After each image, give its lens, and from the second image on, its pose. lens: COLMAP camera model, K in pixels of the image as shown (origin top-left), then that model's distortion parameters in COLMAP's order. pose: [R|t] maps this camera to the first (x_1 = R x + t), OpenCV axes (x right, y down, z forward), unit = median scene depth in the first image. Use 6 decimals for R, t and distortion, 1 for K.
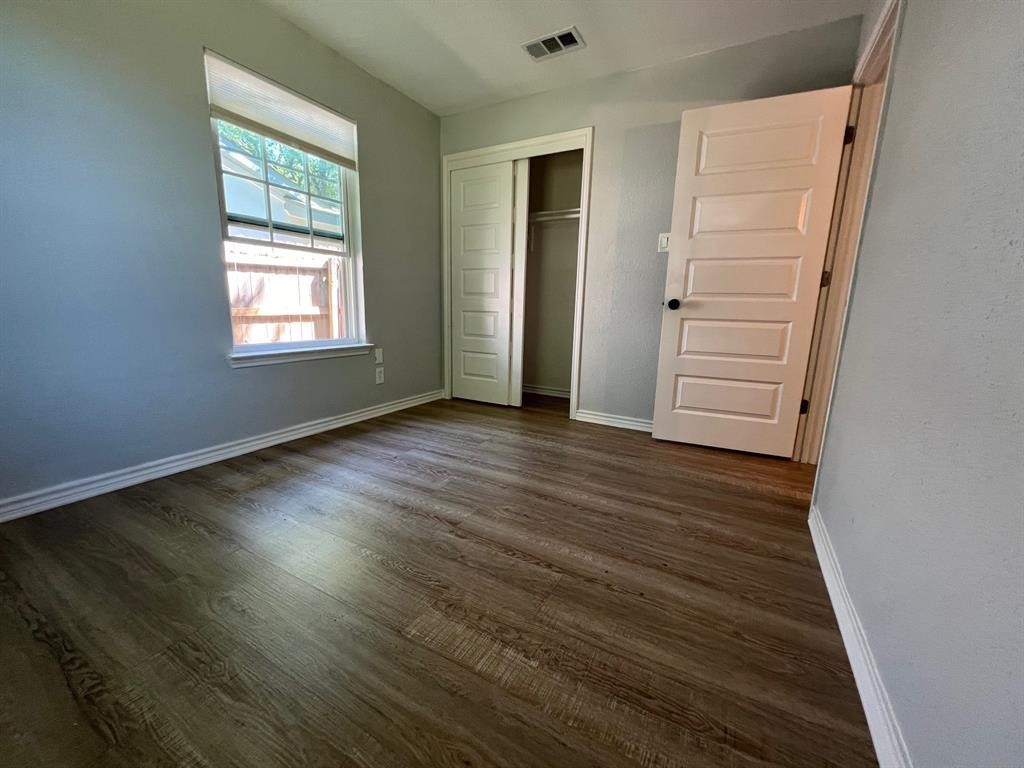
lens RADIAL K [[408.3, 0, 510.9], [0, 408.3, 386.9], [0, 0, 1]] dist [0.001906, 0.000240]
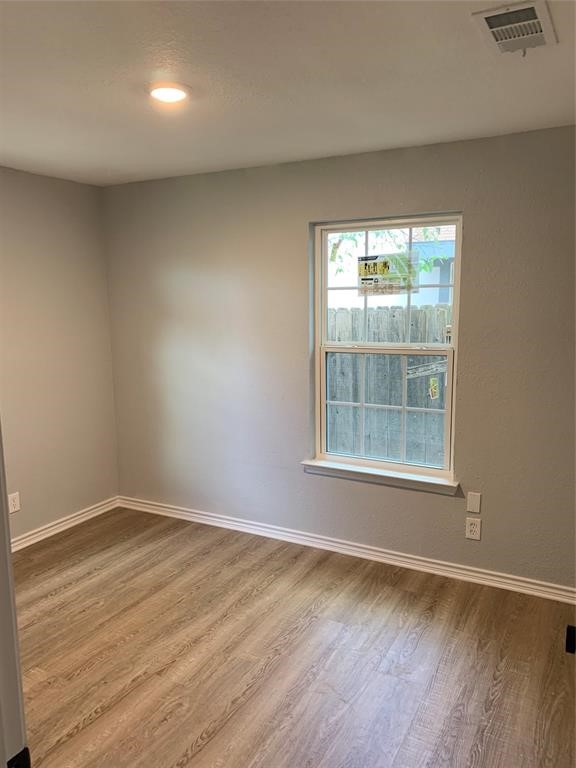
lens RADIAL K [[594.1, 0, 286.2], [0, 594.1, 385.1], [0, 0, 1]] dist [0.037601, -0.030773]
pose [[0.006426, 0.116278, -0.993196, 0.934349], [-0.182310, 0.976707, 0.113168, -0.447951], [0.983220, 0.180342, 0.027475, 0.803972]]
